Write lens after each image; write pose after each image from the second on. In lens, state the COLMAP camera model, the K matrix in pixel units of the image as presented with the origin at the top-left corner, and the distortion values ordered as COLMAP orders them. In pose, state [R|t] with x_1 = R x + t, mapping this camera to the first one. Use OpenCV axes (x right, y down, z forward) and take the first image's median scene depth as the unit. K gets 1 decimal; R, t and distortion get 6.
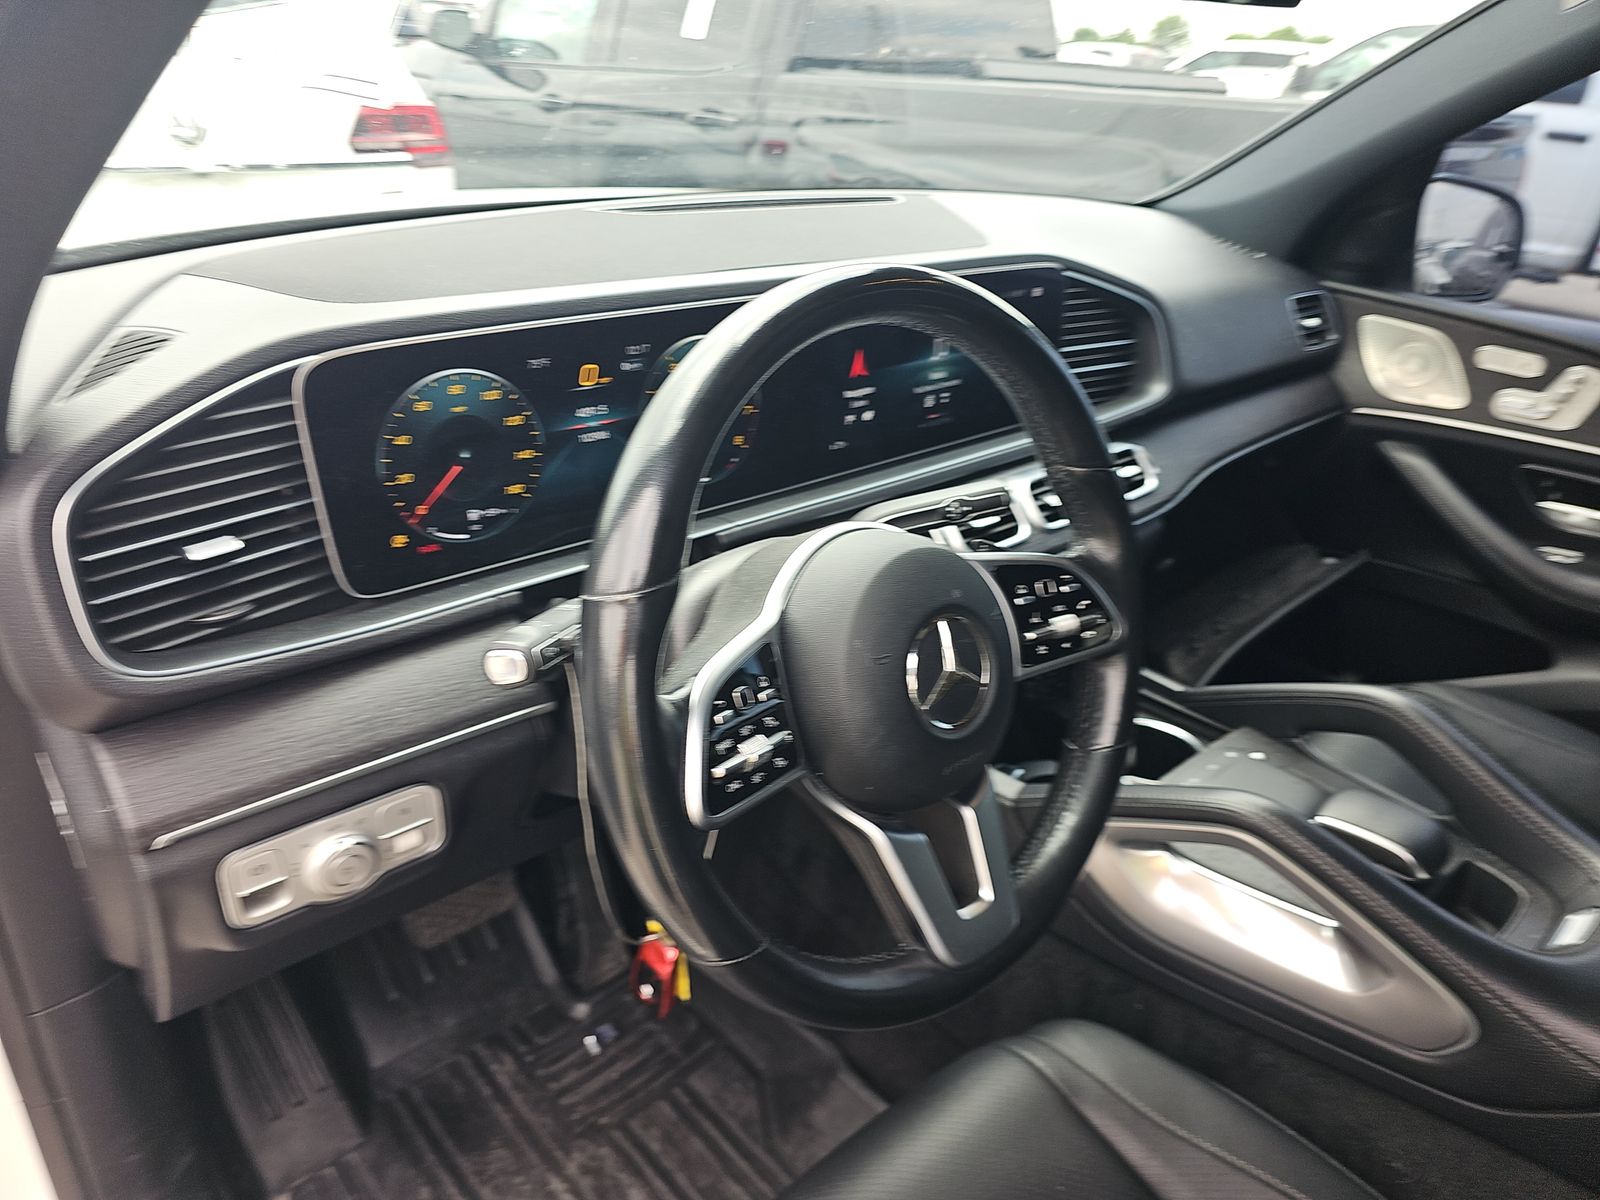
lens RADIAL K [[1157.8, 0, 811.0], [0, 1157.8, 606.9], [0, 0, 1]] dist [0.044720, -0.048872]
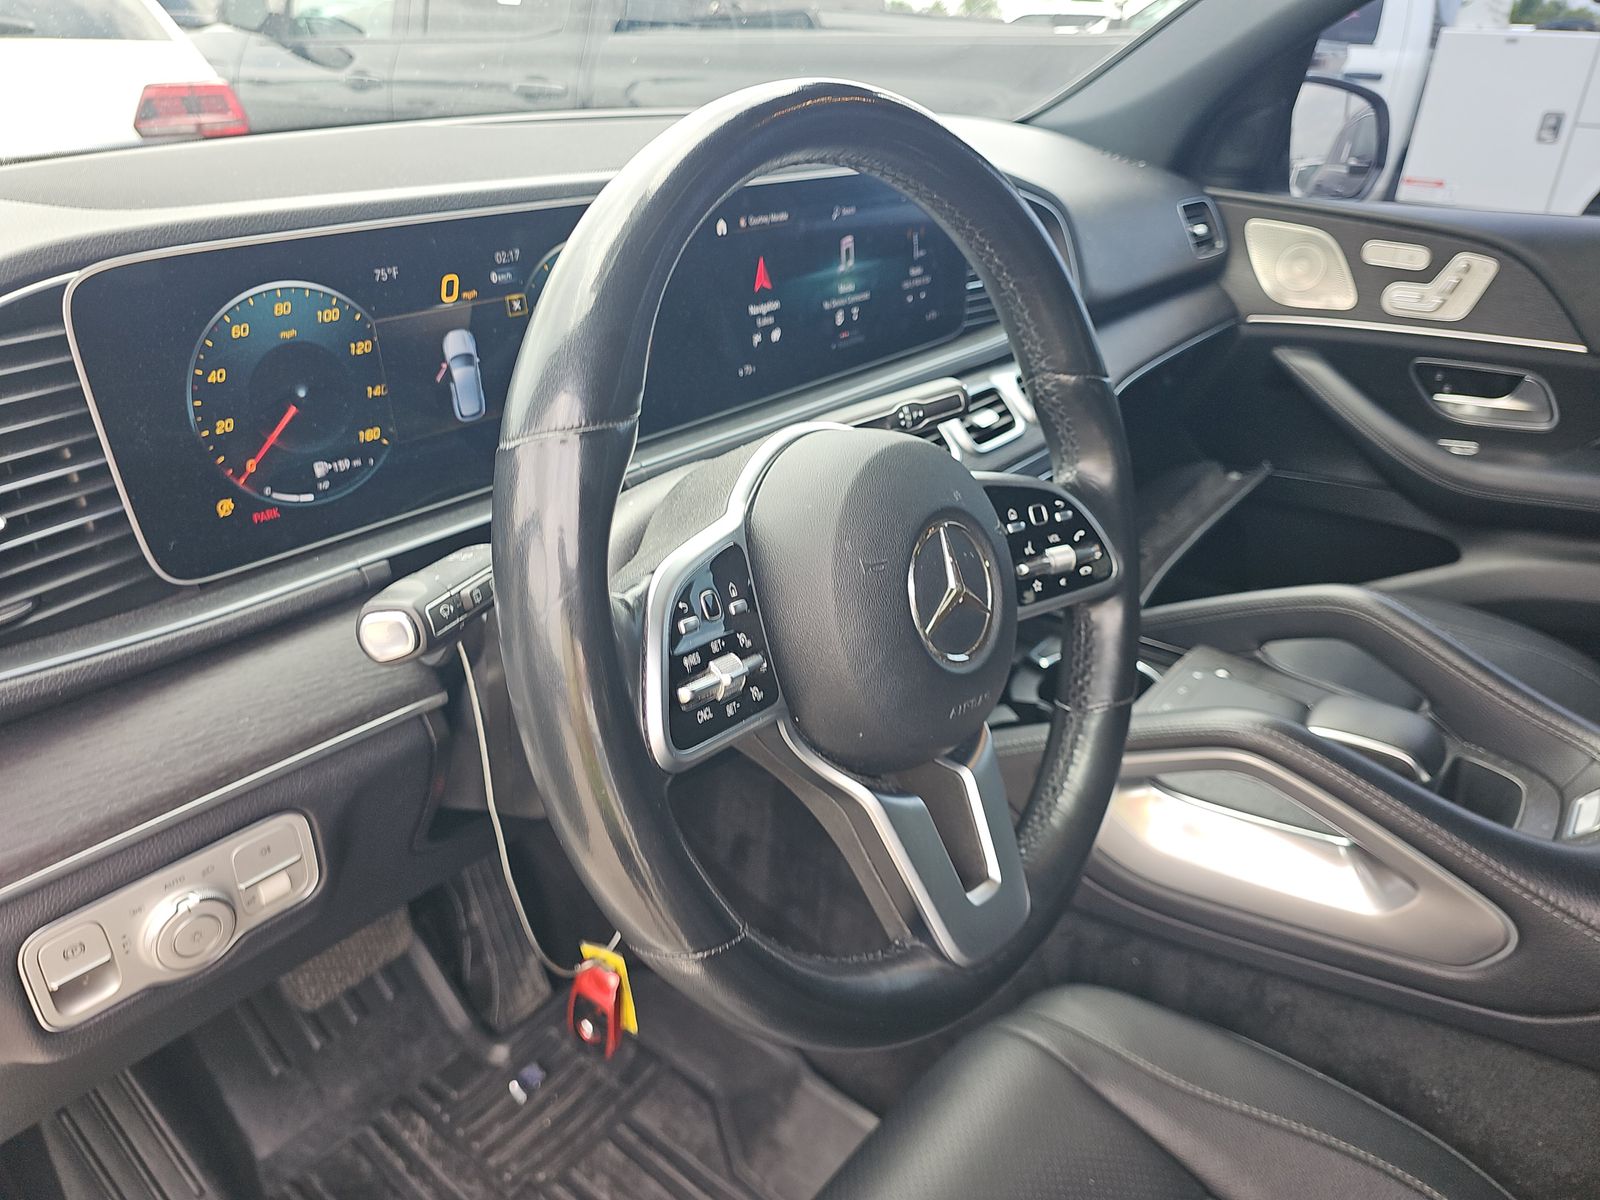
lens RADIAL K [[1172.1, 0, 833.6], [0, 1172.1, 569.8], [0, 0, 1]] dist [0.028801, -0.052129]
pose [[0.986738, -0.099231, 0.128453, -0.037204], [0.101151, 0.994835, -0.008491, 0.022311], [-0.126947, 0.021372, 0.991679, 0.110630]]
